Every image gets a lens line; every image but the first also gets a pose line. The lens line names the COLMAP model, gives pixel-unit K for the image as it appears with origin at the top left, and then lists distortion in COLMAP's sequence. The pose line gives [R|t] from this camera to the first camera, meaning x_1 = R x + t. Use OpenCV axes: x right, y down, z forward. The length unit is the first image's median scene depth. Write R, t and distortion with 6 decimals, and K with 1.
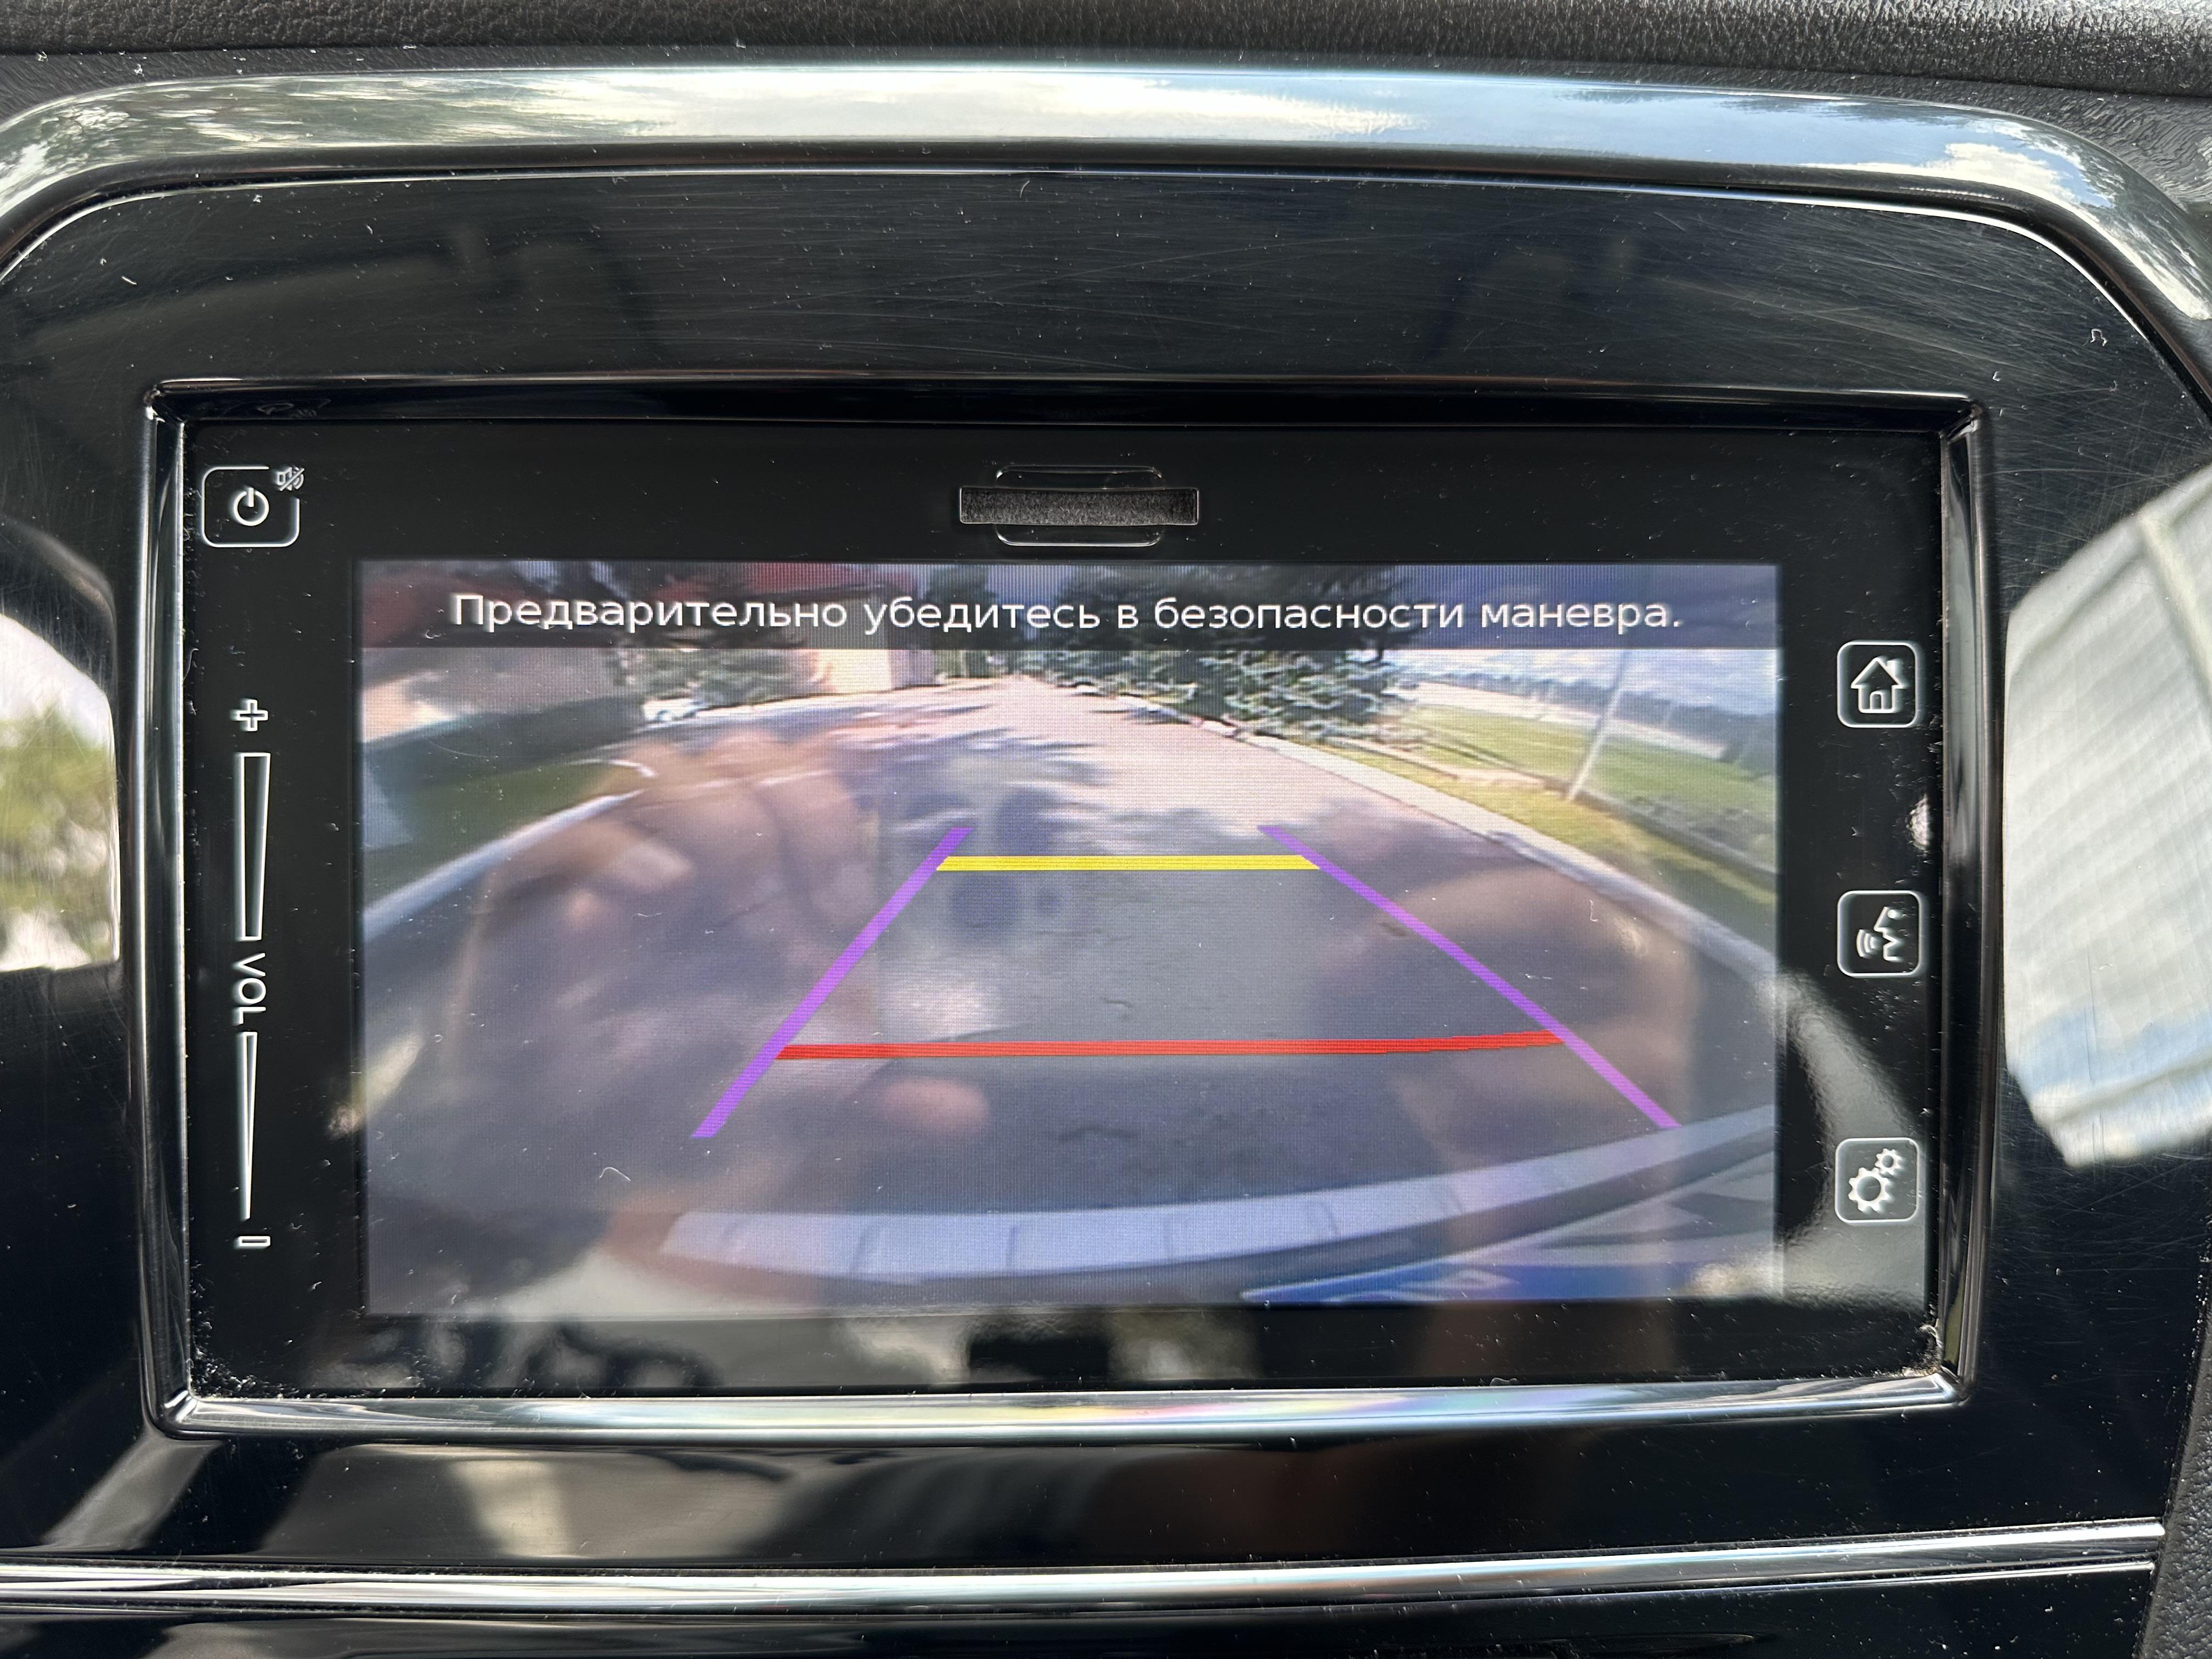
lens RADIAL K [[1535.1, 0, 1105.0], [0, 1535.1, 935.4], [0, 0, 1]] dist [0.036682, -0.050296]
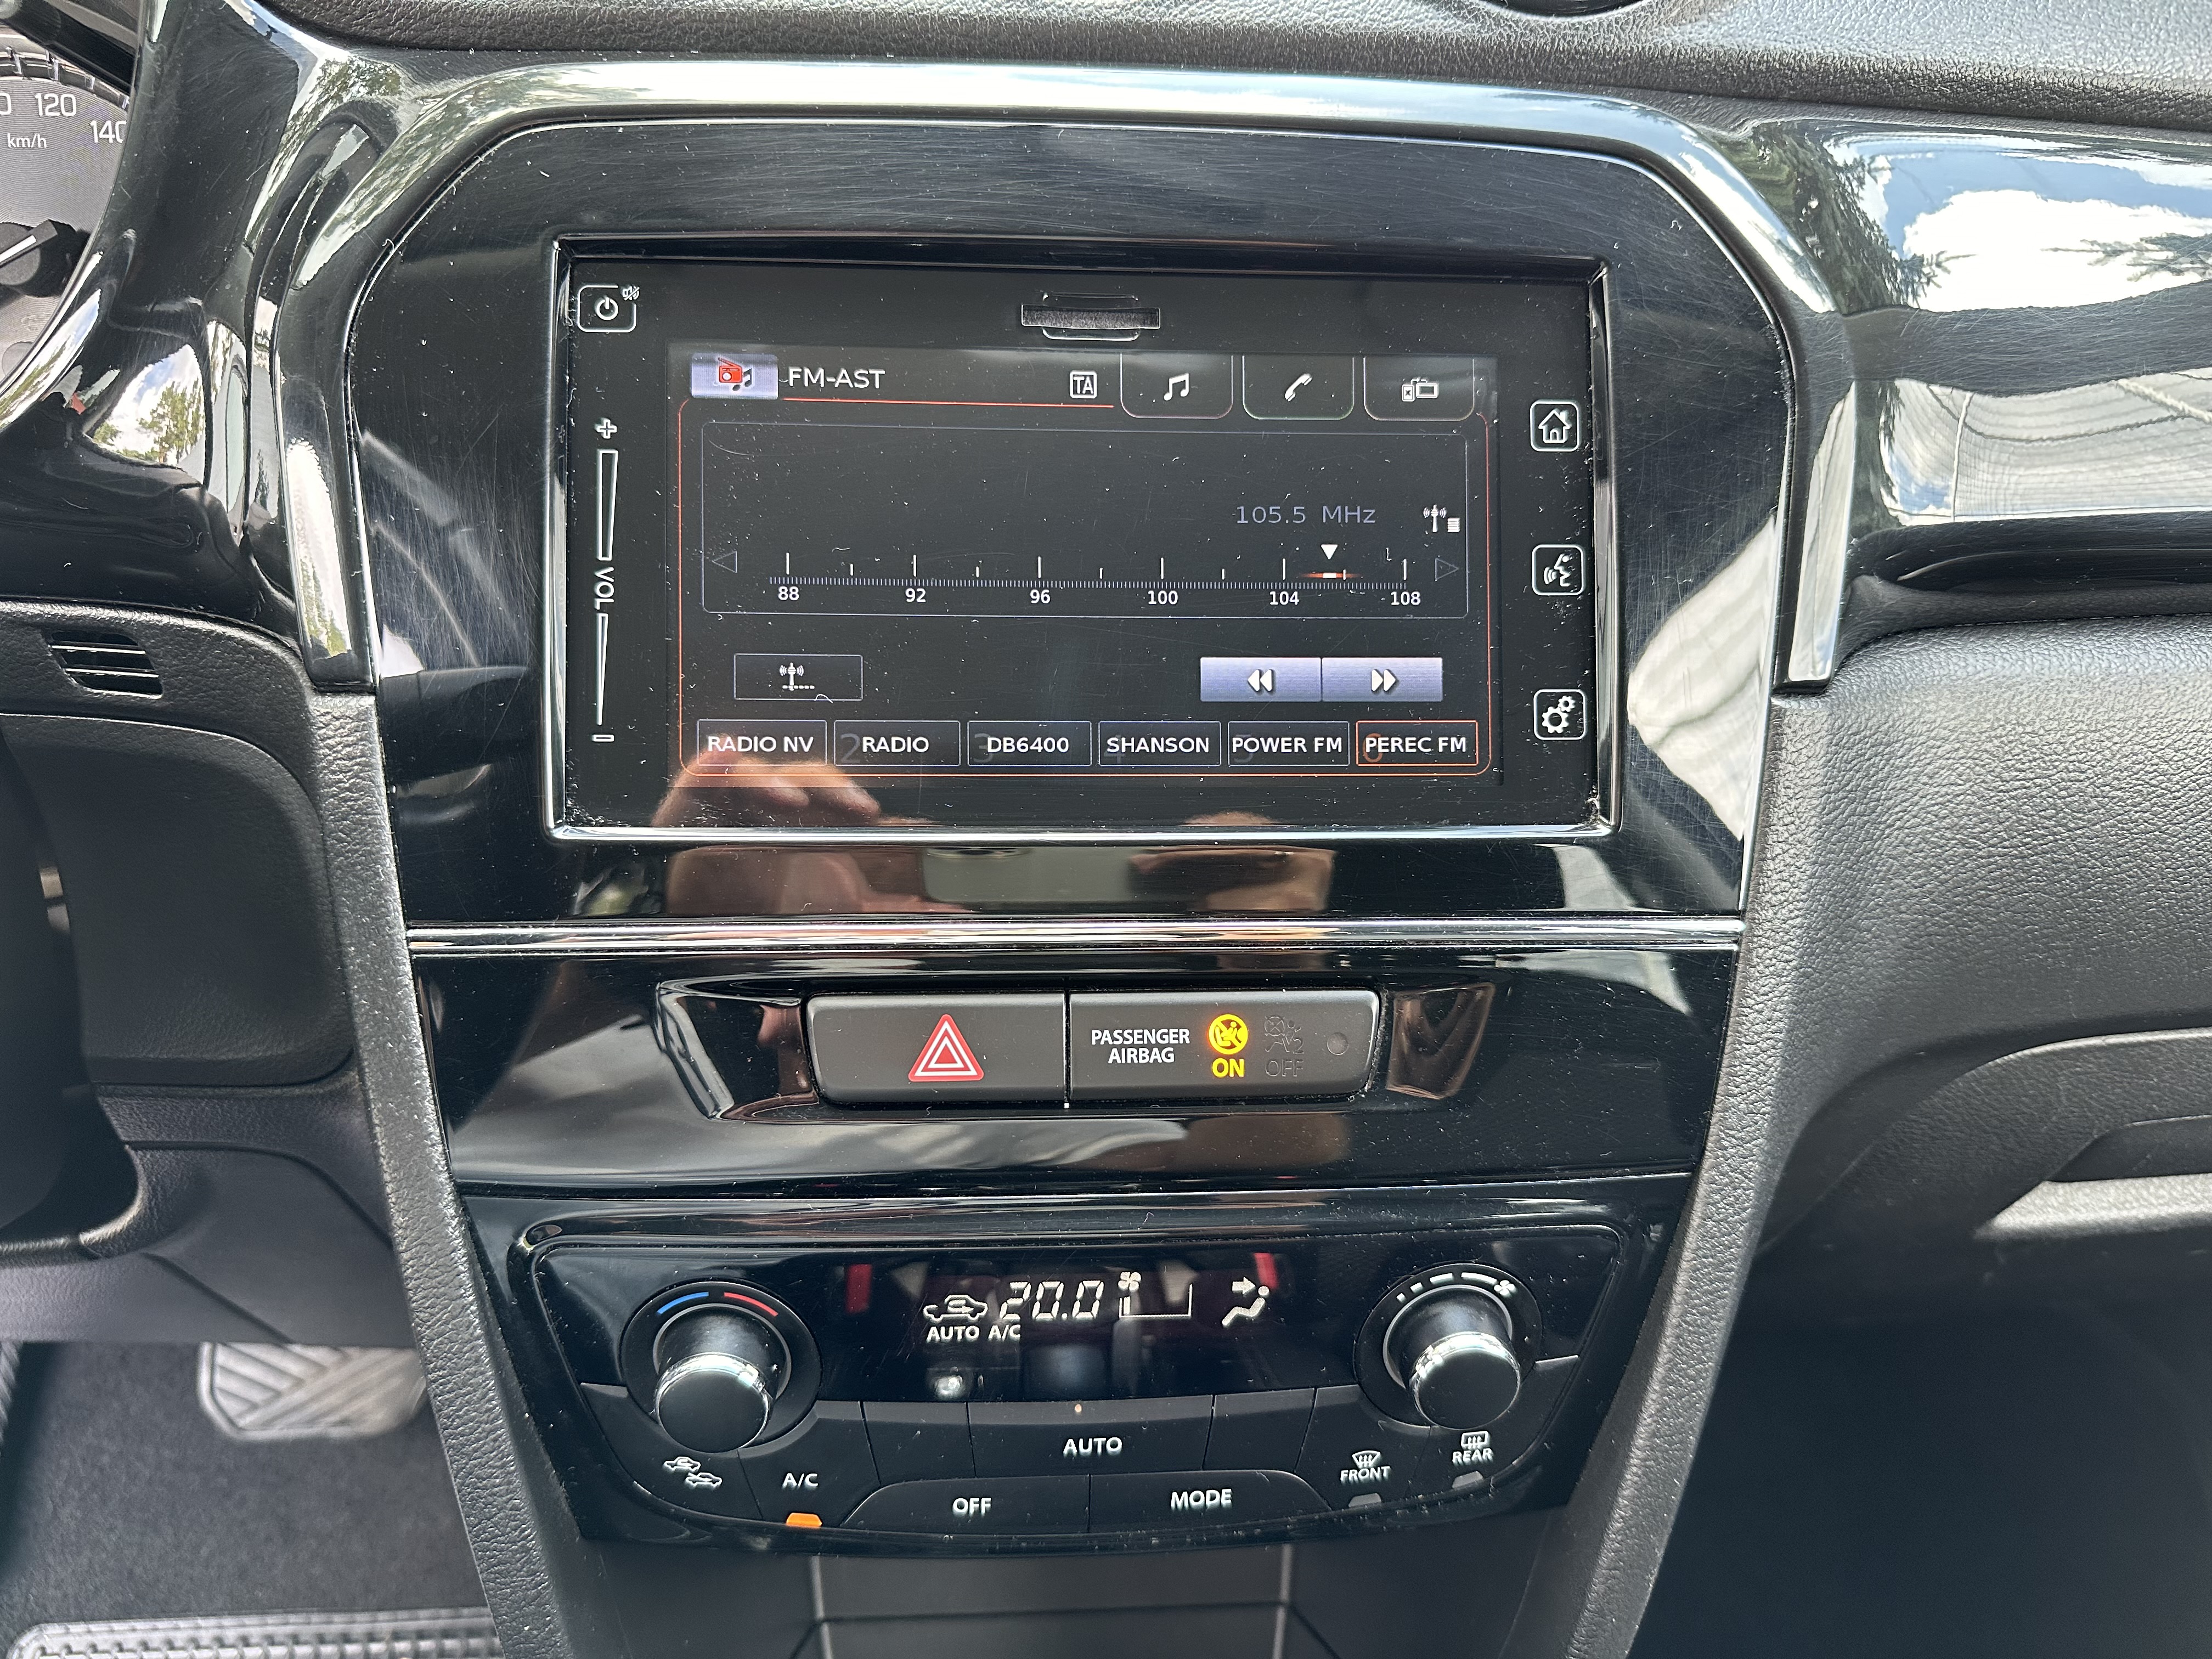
lens RADIAL K [[1538.2, 0, 1091.9], [0, 1538.2, 875.1], [0, 0, 1]] dist [0.236069, -0.353540]
pose [[0.999515, -0.000576, 0.031134, -0.069133], [0.003263, 0.996263, -0.086312, 0.485827], [-0.030968, 0.086372, 0.995782, -0.695175]]
